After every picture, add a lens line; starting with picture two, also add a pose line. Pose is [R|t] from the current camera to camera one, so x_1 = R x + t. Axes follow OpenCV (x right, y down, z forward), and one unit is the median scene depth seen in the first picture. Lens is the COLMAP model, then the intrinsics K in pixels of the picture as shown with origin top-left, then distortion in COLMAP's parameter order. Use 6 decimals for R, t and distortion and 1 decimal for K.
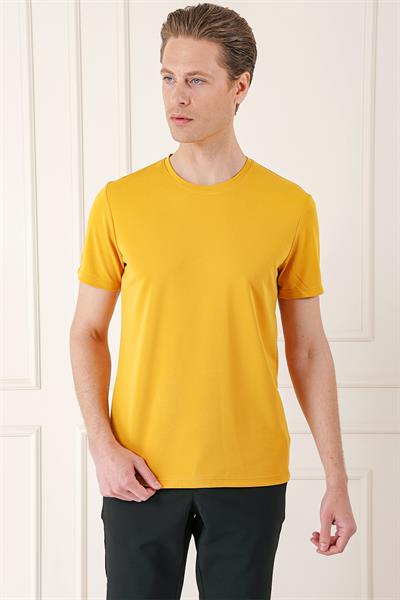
lens RADIAL K [[1345.9, 0, 200.0], [0, 1345.9, 300.0], [0, 0, 1]] dist [0.335517, 0.309742]
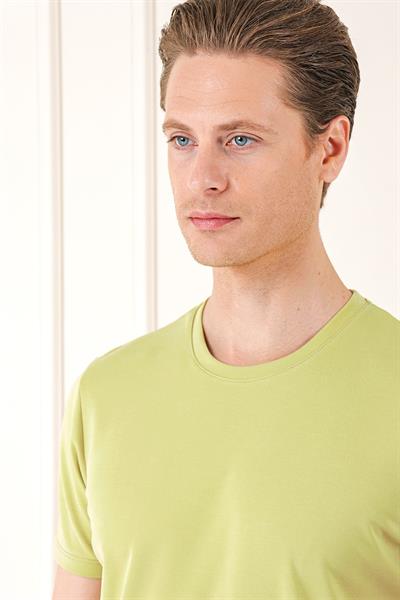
lens RADIAL K [[1948.4, 0, 200.0], [0, 1948.4, 300.0], [0, 0, 1]] dist [0.533146, 0.359881]
pose [[0.998165, -0.059877, -0.009070, -0.013441], [0.058940, 0.994916, -0.081655, -0.049951], [0.013913, 0.080971, 0.996619, 0.316971]]
